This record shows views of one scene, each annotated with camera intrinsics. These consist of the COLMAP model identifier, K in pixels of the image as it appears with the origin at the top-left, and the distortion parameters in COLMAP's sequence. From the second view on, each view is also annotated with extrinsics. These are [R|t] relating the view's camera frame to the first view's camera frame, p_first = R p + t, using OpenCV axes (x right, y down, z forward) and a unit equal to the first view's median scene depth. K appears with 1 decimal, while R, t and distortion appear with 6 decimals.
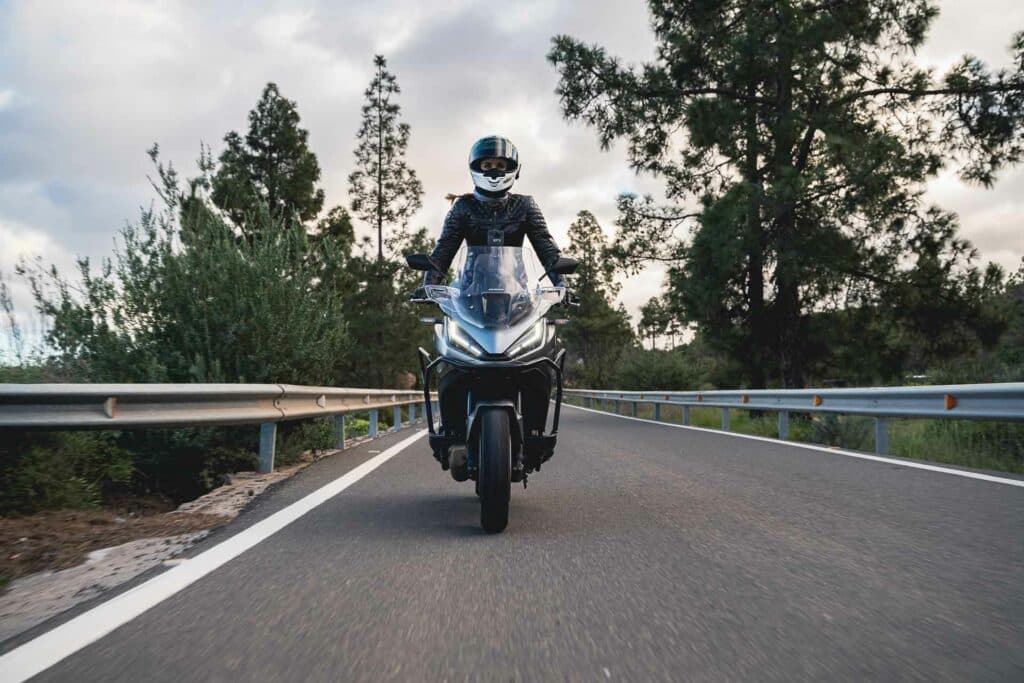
lens RADIAL K [[1058.2, 0, 512.8], [0, 1058.2, 341.5], [0, 0, 1]] dist [-0.000350, 0.000000]
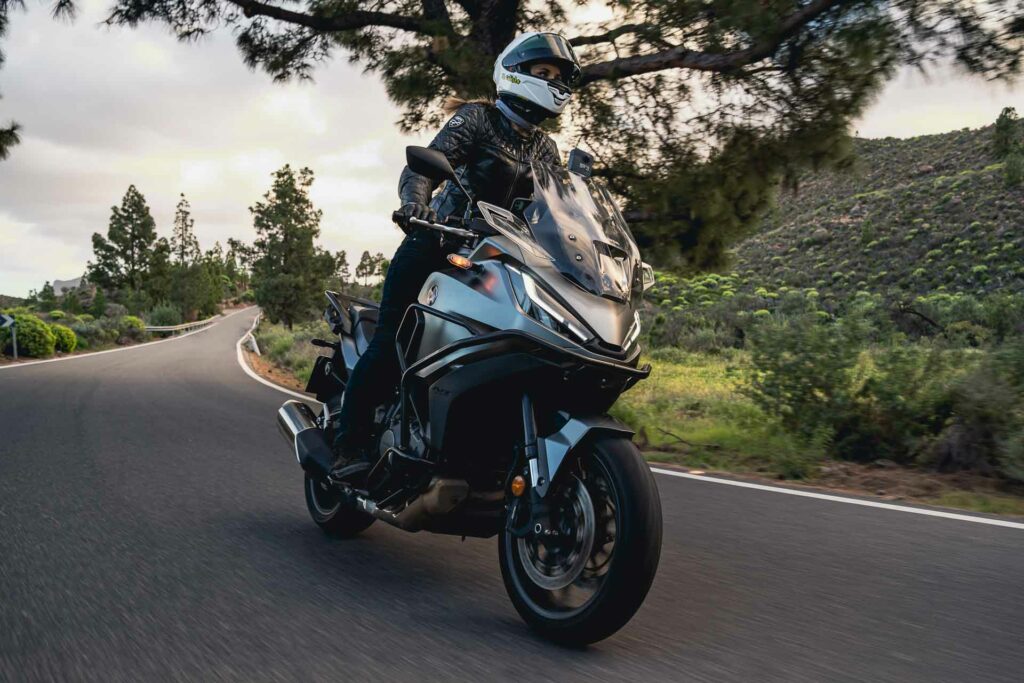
lens RADIAL K [[714.8, 0, 510.4], [0, 714.8, 339.9], [0, 0, 1]] dist [-0.003936, -0.000956]
pose [[0.952976, 0.008298, 0.302932, 0.100322], [-0.035937, 0.995666, 0.085778, -0.067346], [-0.300908, -0.092631, 0.949144, -0.825349]]
